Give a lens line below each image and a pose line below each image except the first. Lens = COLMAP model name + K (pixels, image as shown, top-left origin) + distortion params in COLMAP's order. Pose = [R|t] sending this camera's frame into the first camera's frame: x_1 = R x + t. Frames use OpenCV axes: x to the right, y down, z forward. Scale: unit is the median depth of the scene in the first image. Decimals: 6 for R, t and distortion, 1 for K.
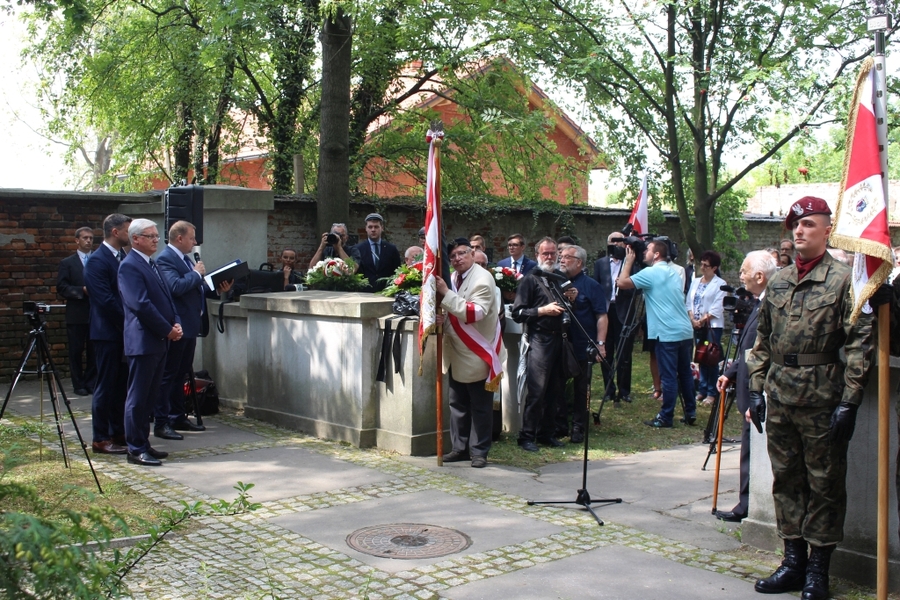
lens RADIAL K [[2857.4, 0, 450.0], [0, 2857.4, 300.0], [0, 0, 1]] dist [0.016503, 1.444378]
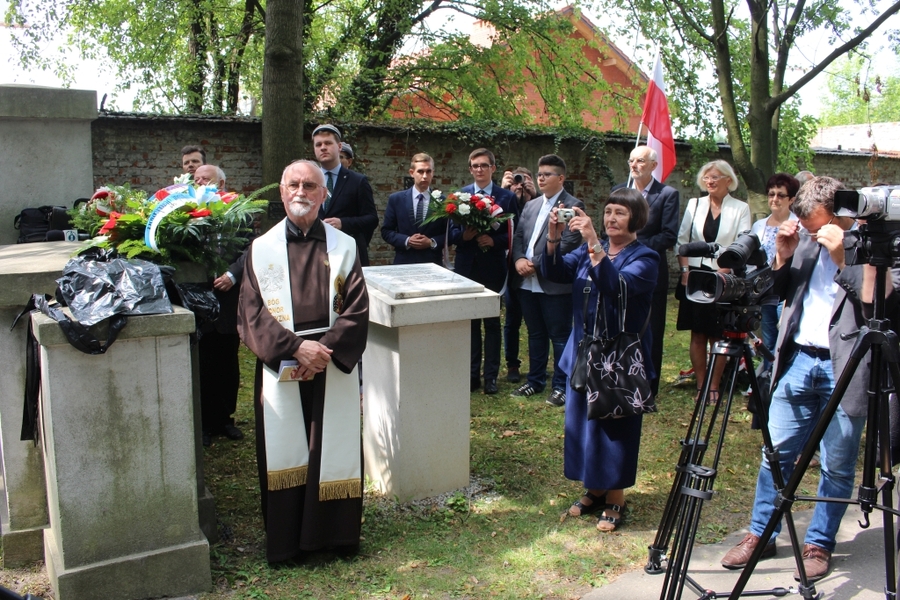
lens RADIAL K [[1064.3, 0, 426.0], [0, 1064.3, 300.3], [0, 0, 1]] dist [-0.133789, 0.173884]
pose [[0.974850, 0.016652, -0.222241, 0.063592], [0.000095, 0.997174, 0.075129, -0.006639], [0.222864, -0.073261, 0.972093, 0.701539]]
